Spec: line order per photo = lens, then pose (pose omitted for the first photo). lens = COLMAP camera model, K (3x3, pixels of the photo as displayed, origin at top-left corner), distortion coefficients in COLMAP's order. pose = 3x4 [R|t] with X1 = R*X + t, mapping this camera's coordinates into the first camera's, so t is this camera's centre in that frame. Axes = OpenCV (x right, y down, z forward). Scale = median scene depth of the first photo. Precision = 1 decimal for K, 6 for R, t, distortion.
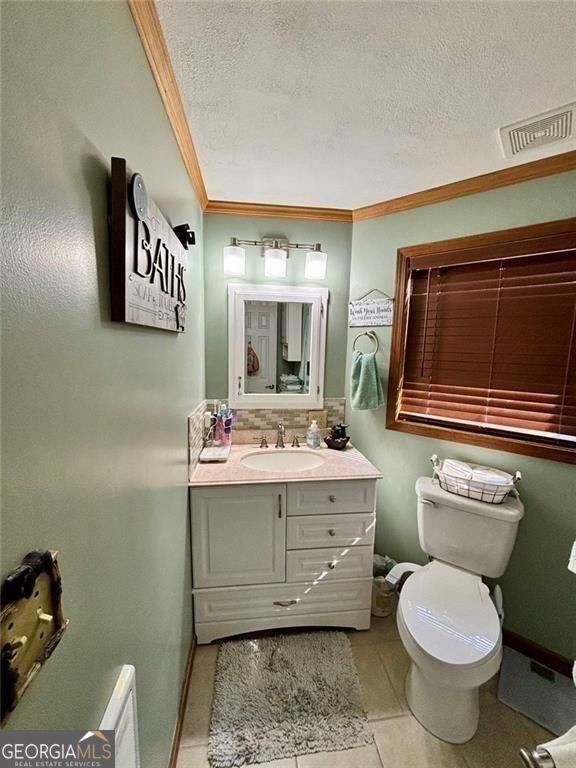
lens RADIAL K [[308.2, 0, 289.5], [0, 308.2, 383.3], [0, 0, 1]] dist [0.001789, -0.001136]
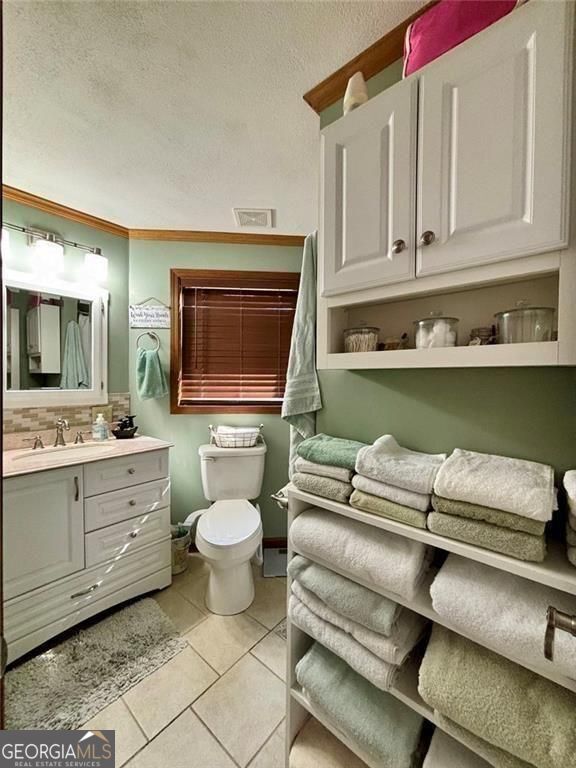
lens RADIAL K [[308.2, 0, 288.0], [0, 308.2, 383.3], [0, 0, 1]] dist [0.001789, -0.001136]
pose [[0.740583, -0.029125, 0.671333, -0.166793], [0.094917, 0.993577, -0.061603, 0.166223], [-0.665227, 0.109343, 0.738591, -0.219109]]
